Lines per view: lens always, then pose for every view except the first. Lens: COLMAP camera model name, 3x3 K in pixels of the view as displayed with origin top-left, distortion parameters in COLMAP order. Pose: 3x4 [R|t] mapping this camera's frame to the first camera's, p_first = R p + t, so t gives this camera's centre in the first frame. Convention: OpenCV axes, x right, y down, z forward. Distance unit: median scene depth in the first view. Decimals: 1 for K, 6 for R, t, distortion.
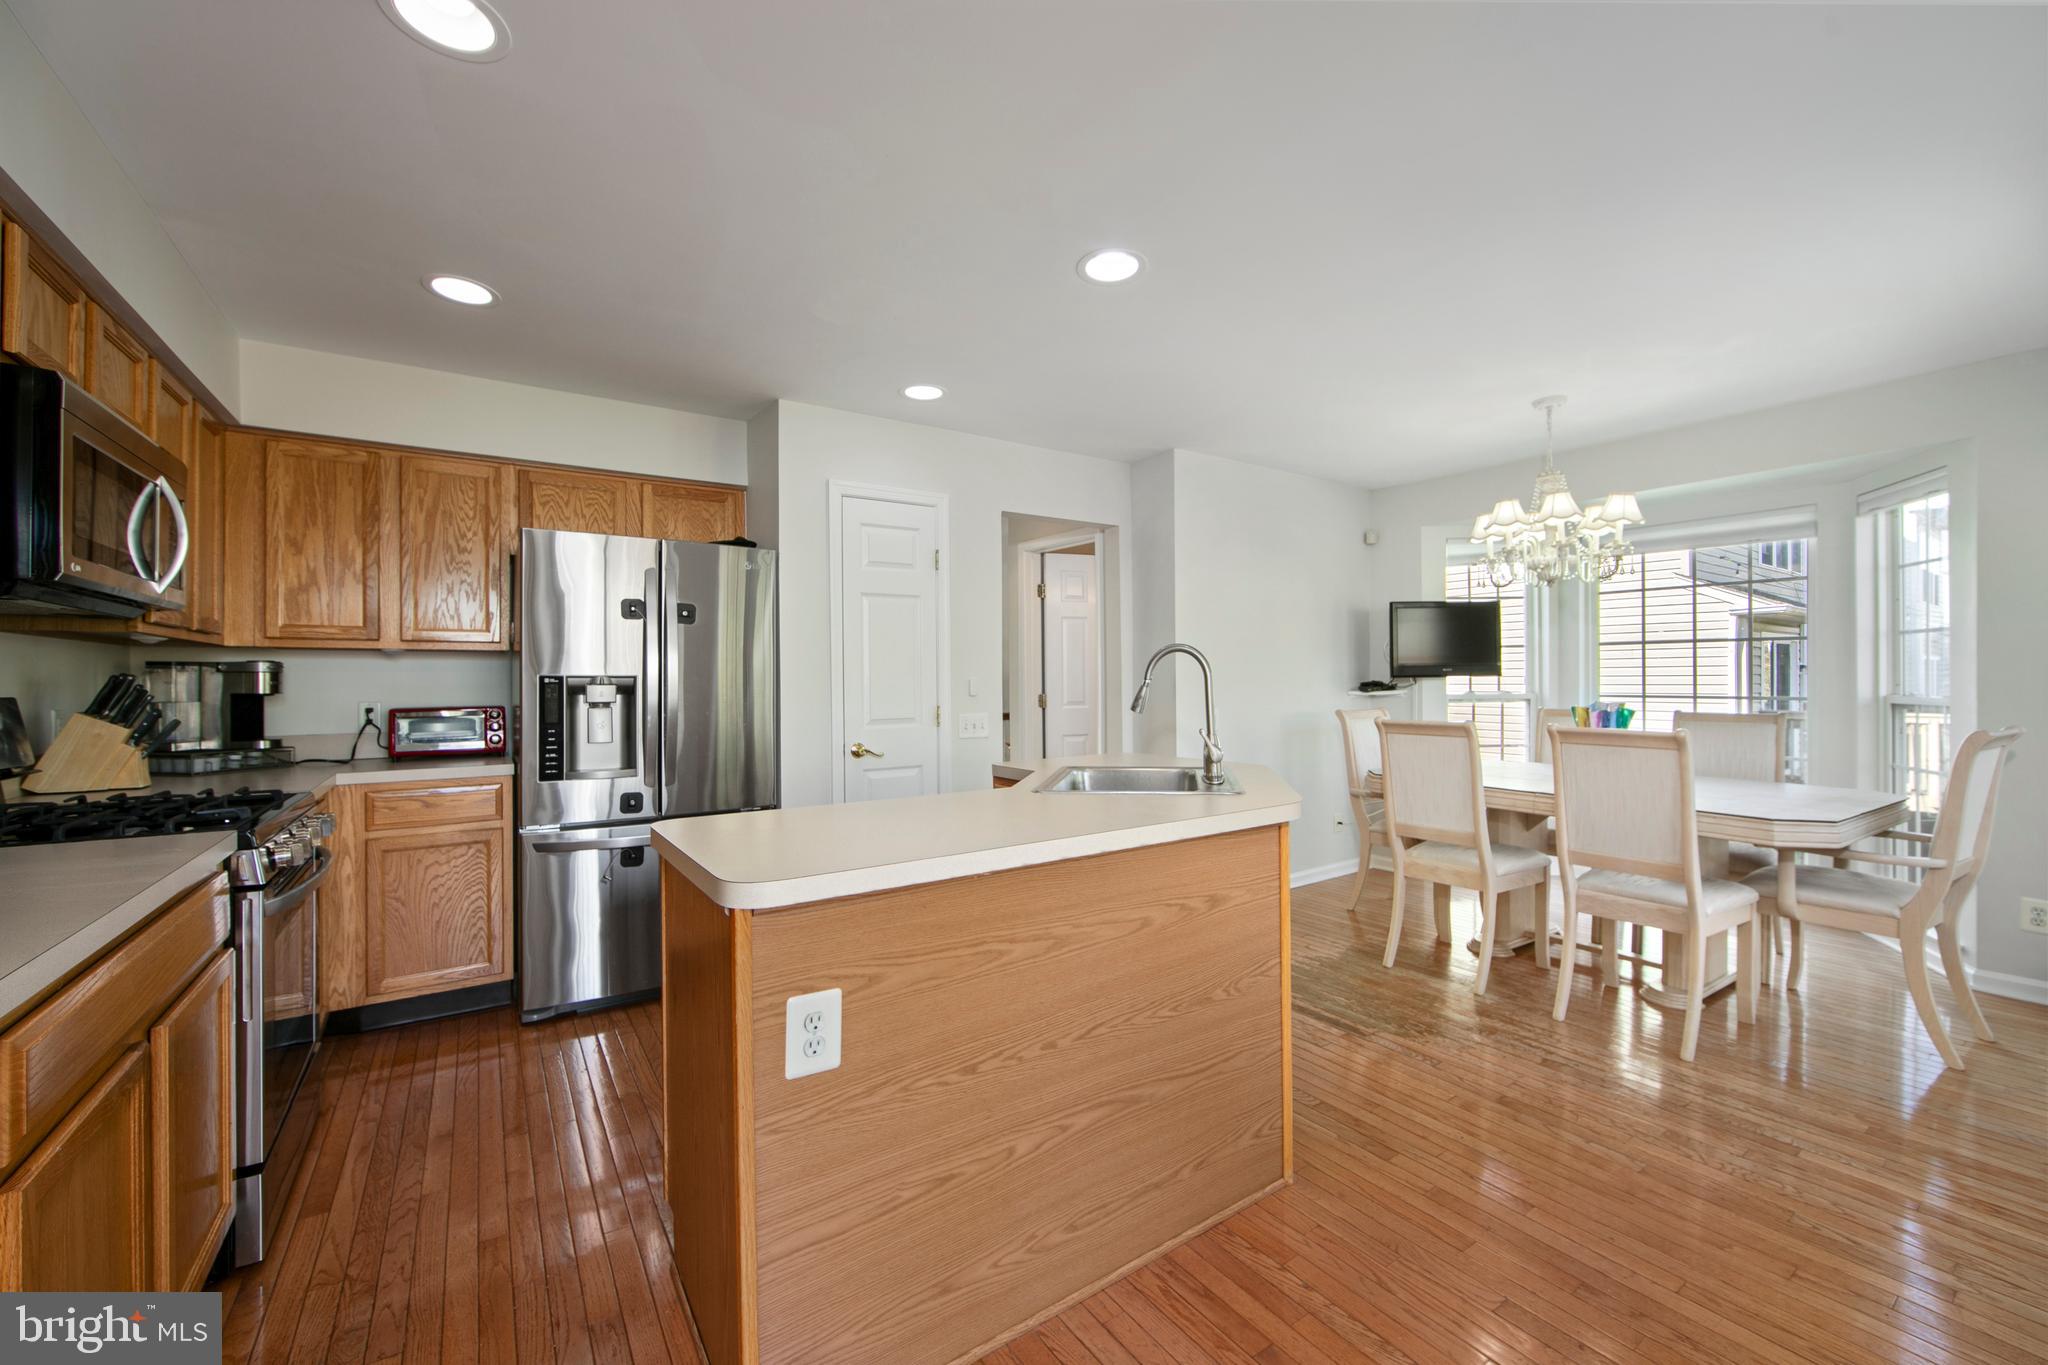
lens RADIAL K [[805.7, 0, 1024.2], [0, 805.7, 676.7], [0, 0, 1]] dist [-0.002324, 0.000610]
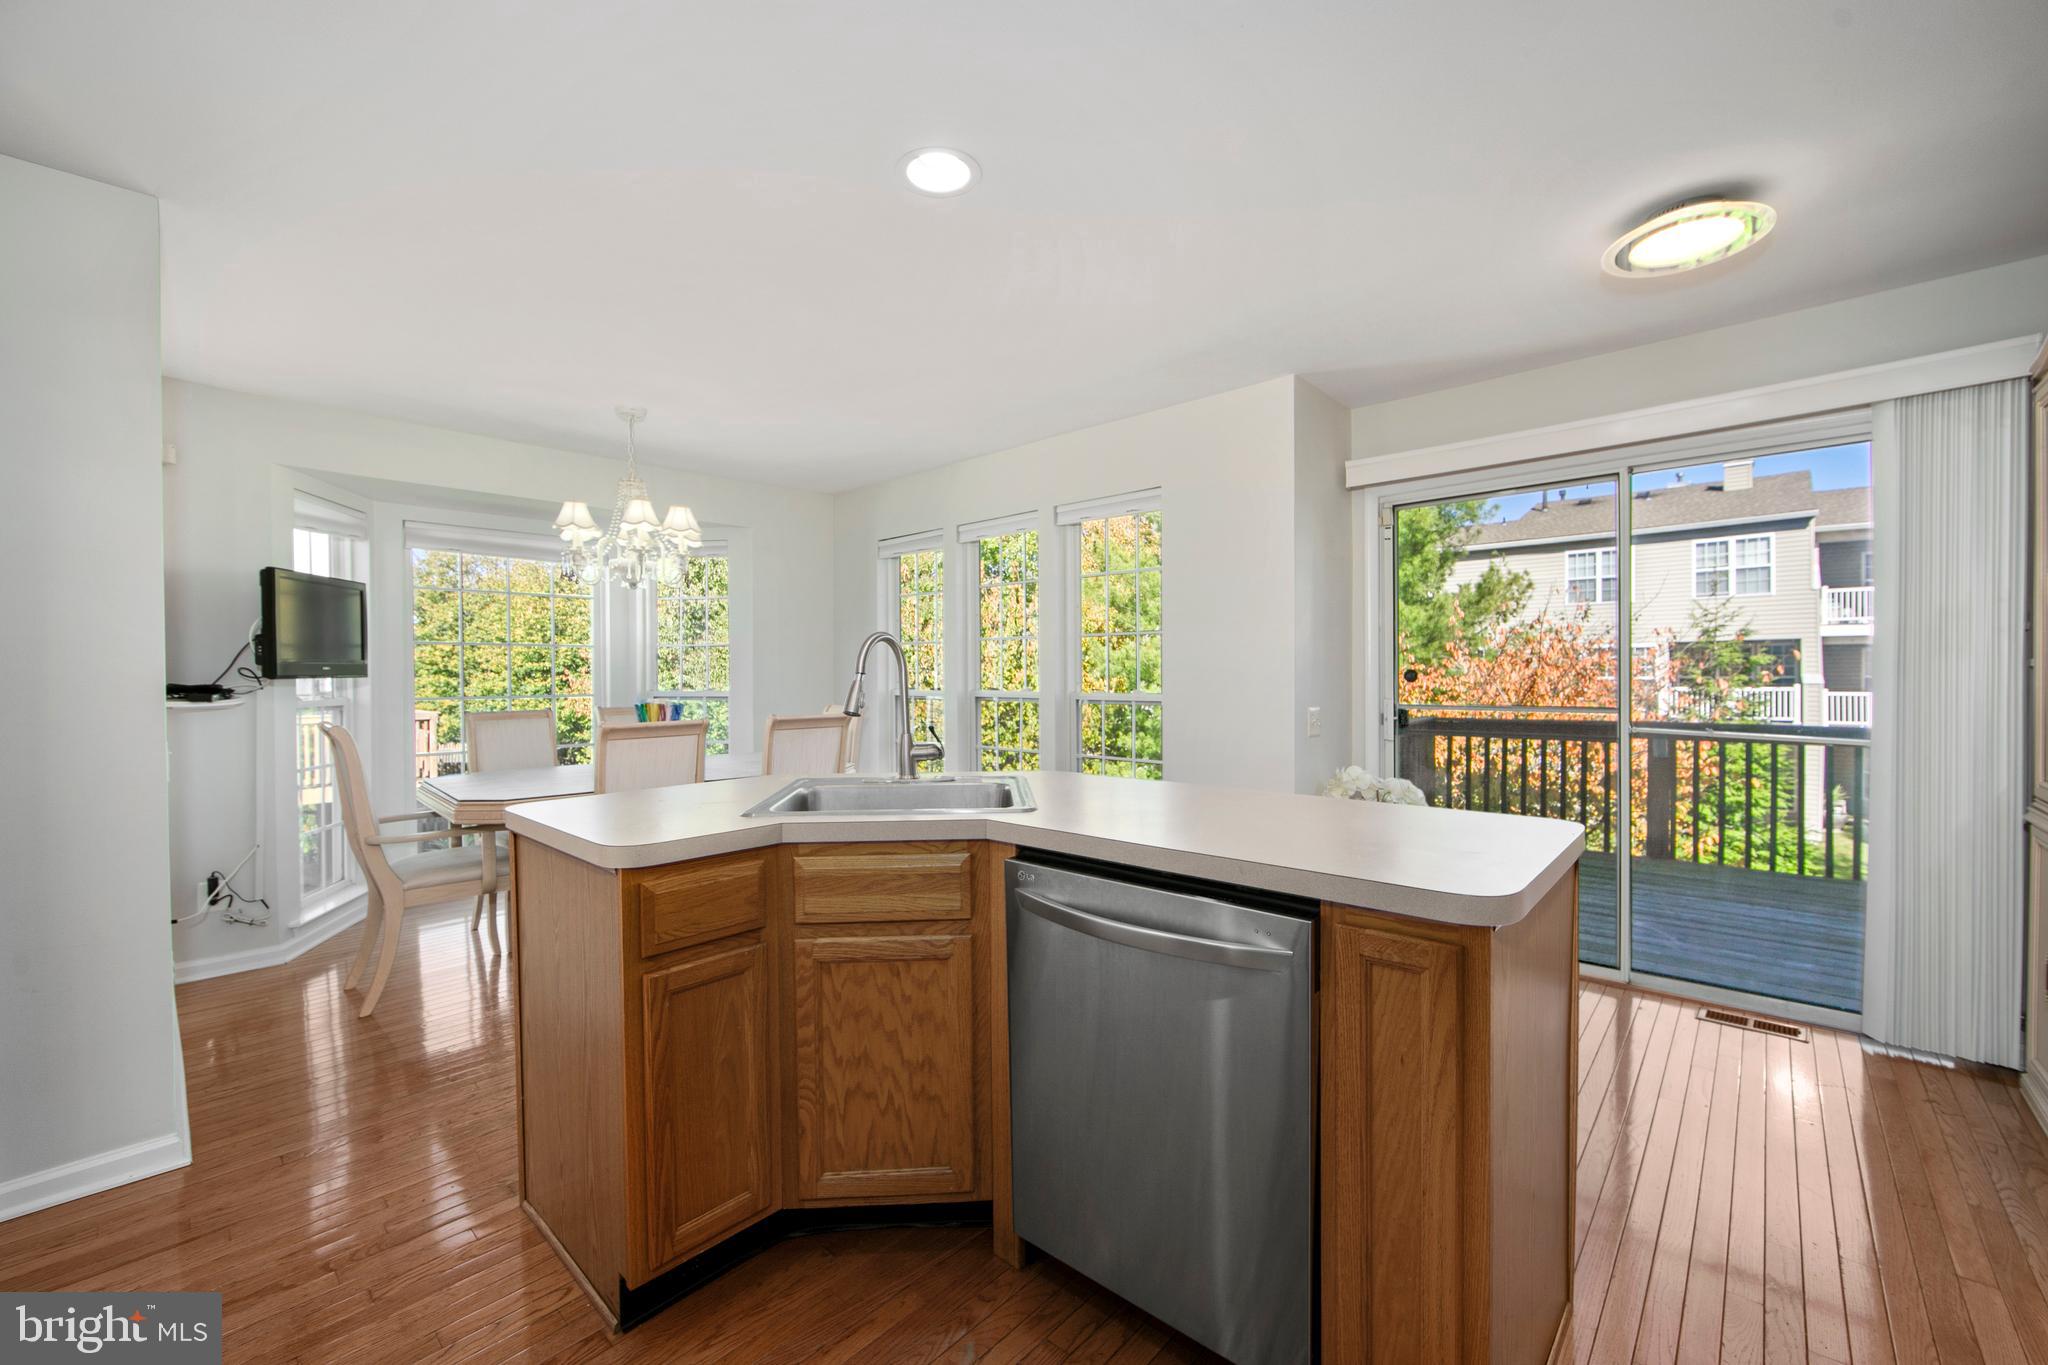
lens RADIAL K [[811.6, 0, 1015.0], [0, 811.6, 684.5], [0, 0, 1]] dist [-0.001621, -0.000204]
pose [[-0.220016, -0.004604, 0.975485, -0.476693], [0.006543, 0.999959, 0.006195, 0.008411], [-0.975474, 0.007745, -0.219977, 0.745555]]
